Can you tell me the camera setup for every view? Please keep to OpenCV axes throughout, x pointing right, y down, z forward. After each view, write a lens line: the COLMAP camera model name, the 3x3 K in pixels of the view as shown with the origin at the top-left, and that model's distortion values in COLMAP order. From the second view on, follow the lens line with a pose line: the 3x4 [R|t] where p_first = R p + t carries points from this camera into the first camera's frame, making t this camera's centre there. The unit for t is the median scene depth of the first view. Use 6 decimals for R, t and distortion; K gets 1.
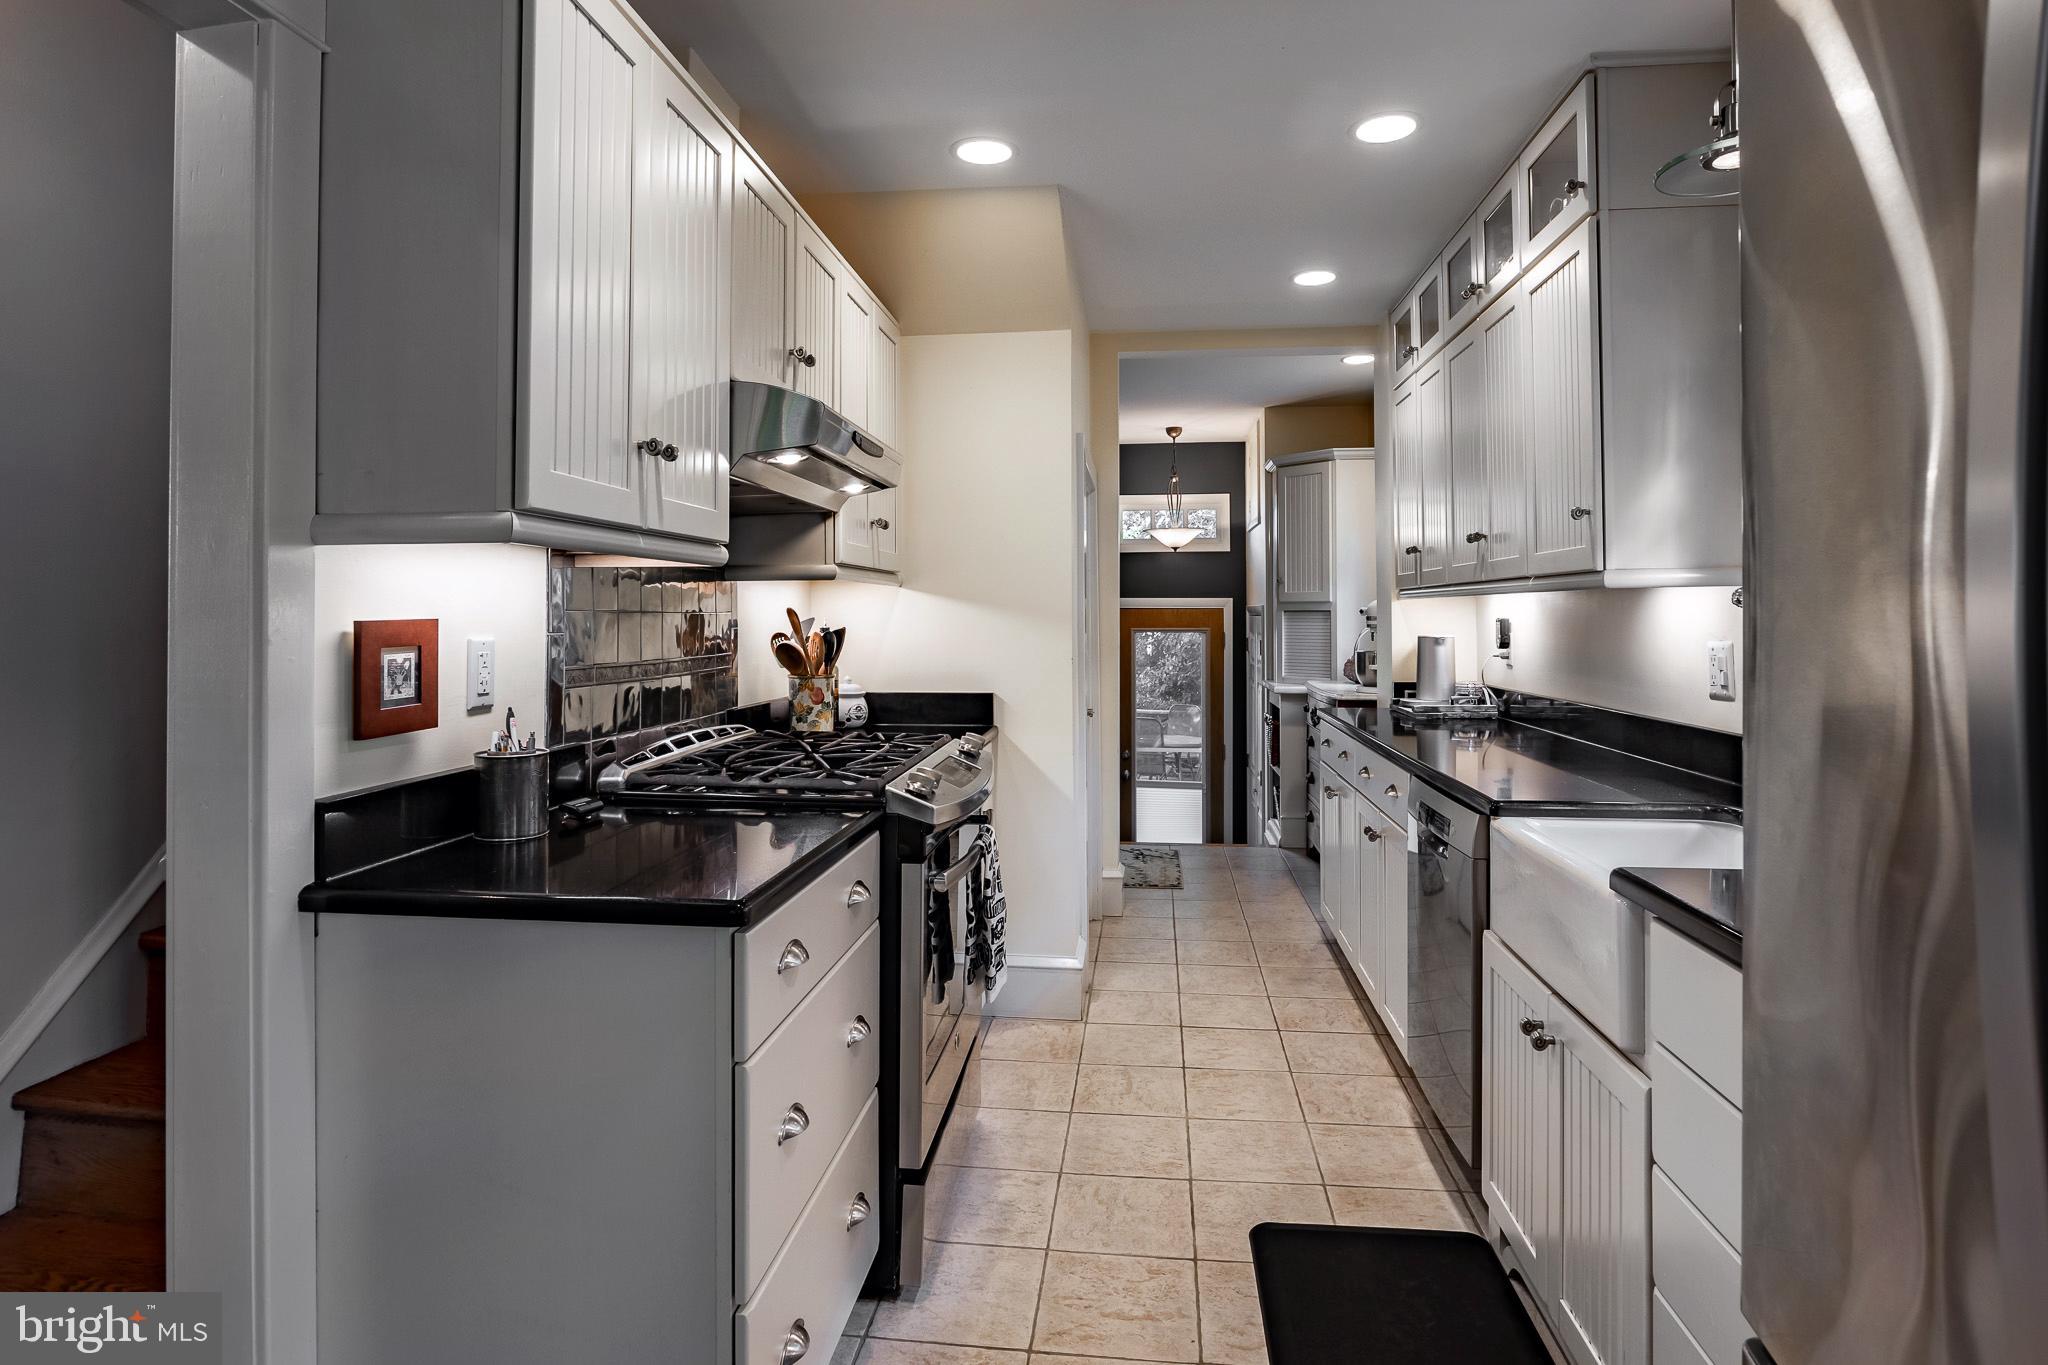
lens RADIAL K [[1058.5, 0, 1039.7], [0, 1058.5, 604.7], [0, 0, 1]] dist [-0.016828, 0.003306]
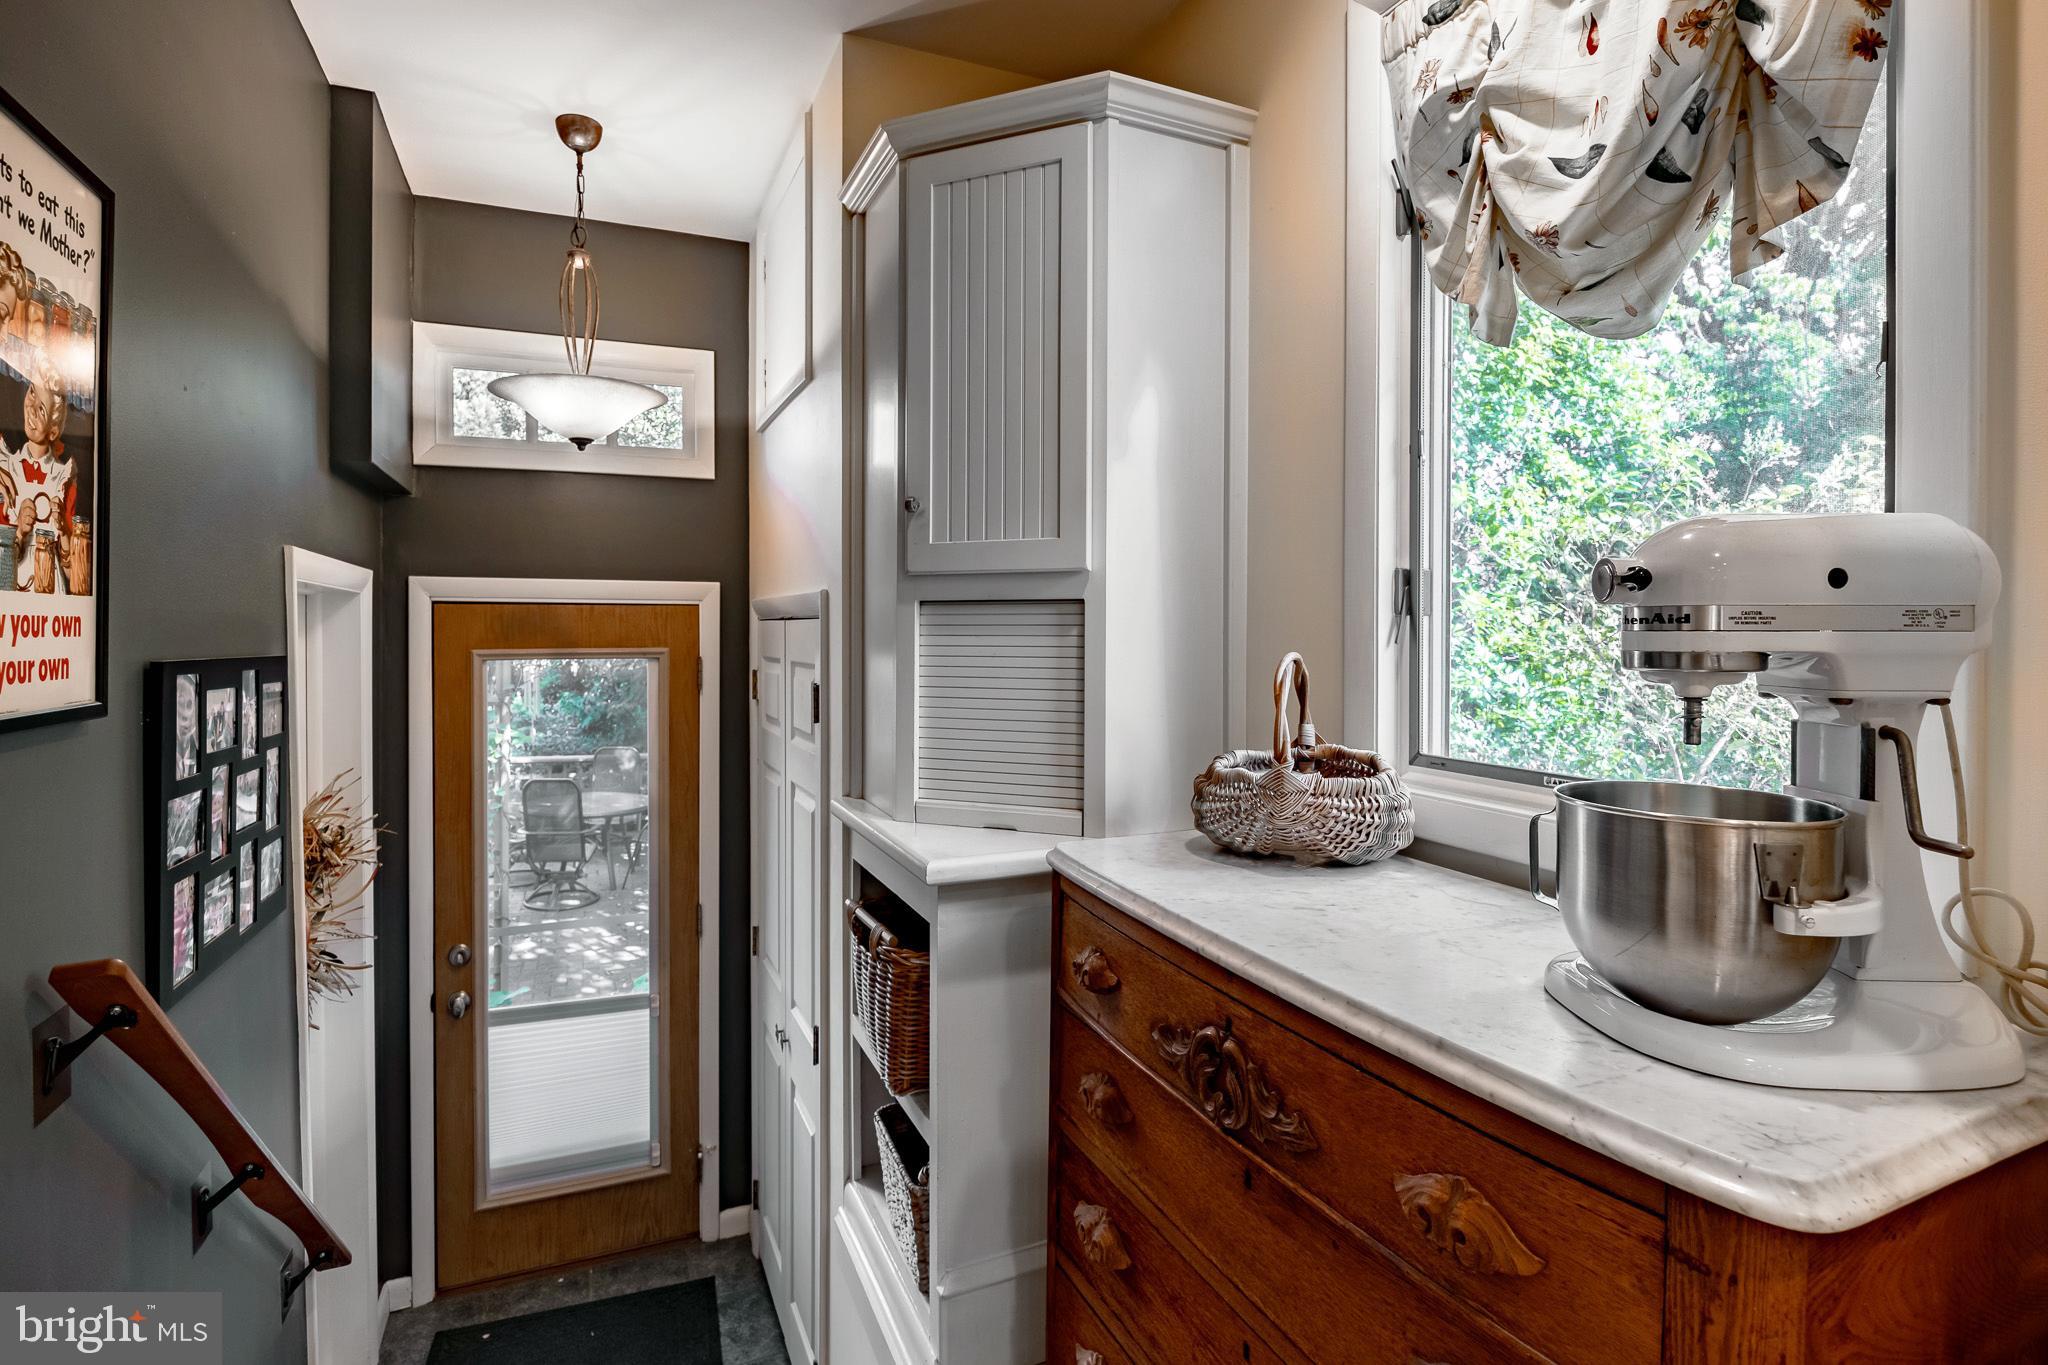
lens RADIAL K [[955.1, 0, 959.1], [0, 955.1, 627.8], [0, 0, 1]] dist [-0.002971, -0.001531]
pose [[0.888056, 0.001087, 0.459735, 0.220085], [-0.006301, 0.999932, 0.009808, 0.023379], [-0.459693, -0.011607, 0.888002, 1.528669]]
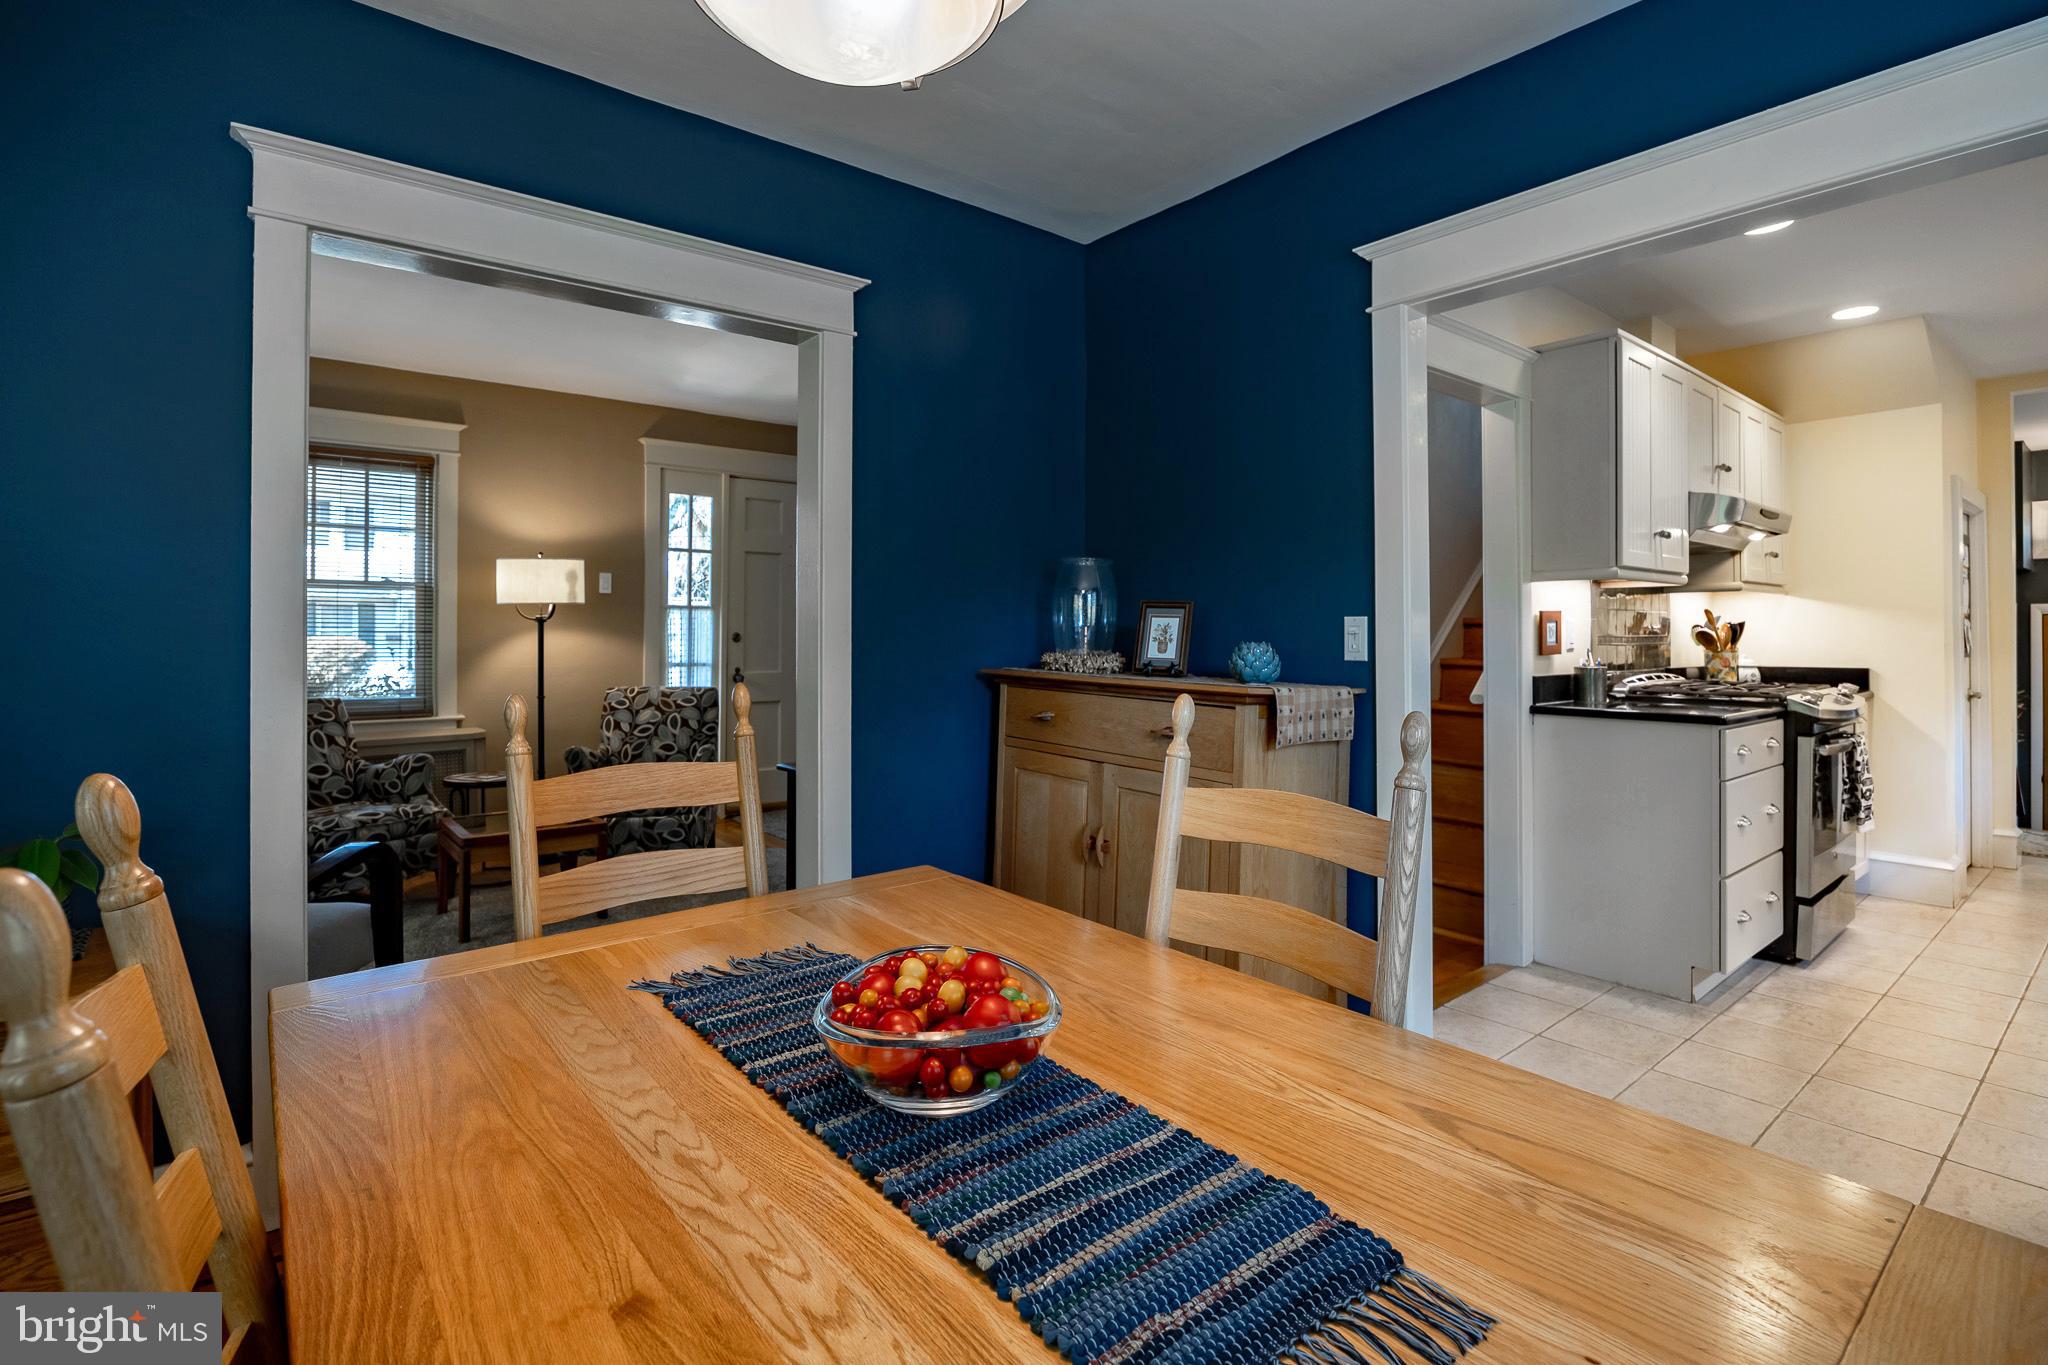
lens RADIAL K [[955.1, 0, 1044.1], [0, 955.1, 629.0], [0, 0, 1]] dist [-0.002971, -0.001531]
pose [[0.714658, -0.005625, -0.699452, 0.067878], [0.007910, 0.999969, 0.000041, 0.025930], [0.699429, -0.005562, 0.714680, -0.791803]]
